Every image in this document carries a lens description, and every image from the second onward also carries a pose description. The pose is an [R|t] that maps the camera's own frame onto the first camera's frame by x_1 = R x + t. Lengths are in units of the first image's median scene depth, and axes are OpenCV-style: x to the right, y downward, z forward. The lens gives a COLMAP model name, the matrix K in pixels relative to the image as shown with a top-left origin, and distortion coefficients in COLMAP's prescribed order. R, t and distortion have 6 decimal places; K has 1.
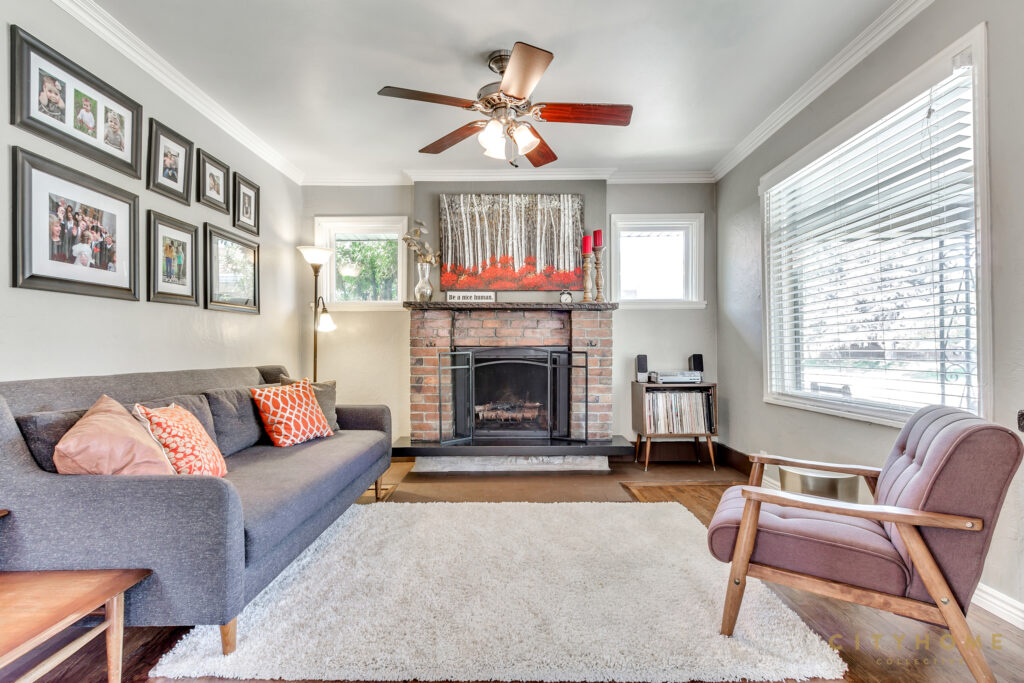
lens RADIAL K [[498.7, 0, 508.0], [0, 498.7, 342.7], [0, 0, 1]] dist [0.011929, -0.000362]
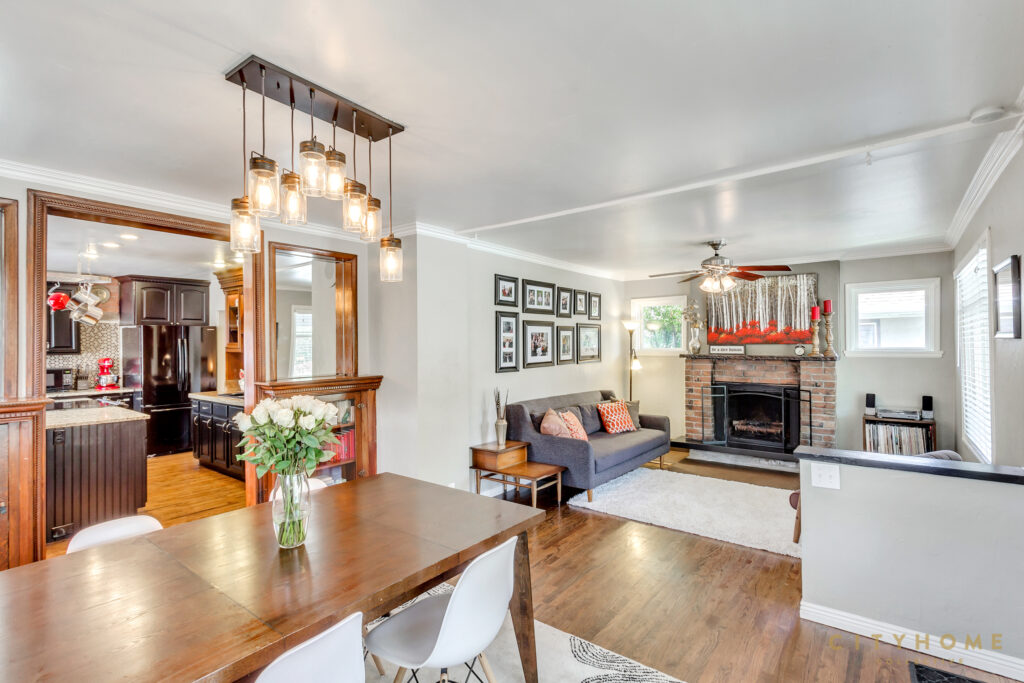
lens RADIAL K [[498.7, 0, 509.9], [0, 498.7, 341.8], [0, 0, 1]] dist [0.011929, -0.000362]
pose [[0.793725, -0.002435, -0.608272, 0.348324], [0.007318, 0.999958, 0.005546, -0.135897], [0.608233, -0.008853, 0.793709, -0.652730]]
